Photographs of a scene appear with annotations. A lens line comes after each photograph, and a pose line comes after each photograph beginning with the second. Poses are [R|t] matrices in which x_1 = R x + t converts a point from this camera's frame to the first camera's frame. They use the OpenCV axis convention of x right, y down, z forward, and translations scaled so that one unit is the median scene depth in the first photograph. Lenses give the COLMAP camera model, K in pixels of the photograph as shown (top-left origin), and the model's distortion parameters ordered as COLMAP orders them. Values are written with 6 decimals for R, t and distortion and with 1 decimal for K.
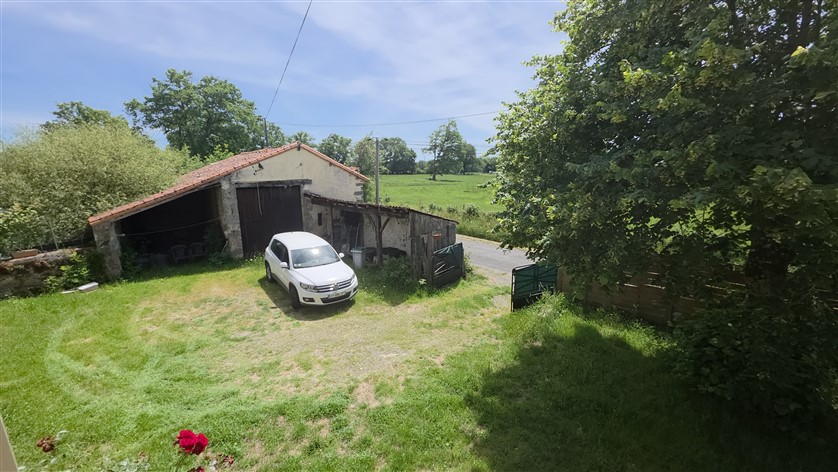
lens RADIAL K [[331.6, 0, 415.8], [0, 331.6, 230.7], [0, 0, 1]] dist [-0.007965, -0.000883]
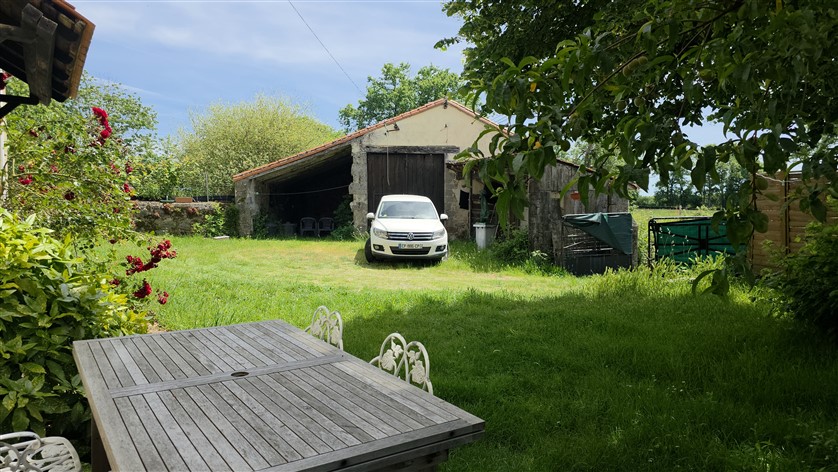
lens RADIAL K [[560.4, 0, 416.9], [0, 560.4, 239.0], [0, 0, 1]] dist [0.064164, 0.000748]
pose [[0.825690, 0.041295, -0.562611, 0.382744], [-0.117752, 0.987965, -0.100299, 0.221017], [0.551698, 0.149065, 0.820615, -0.075855]]
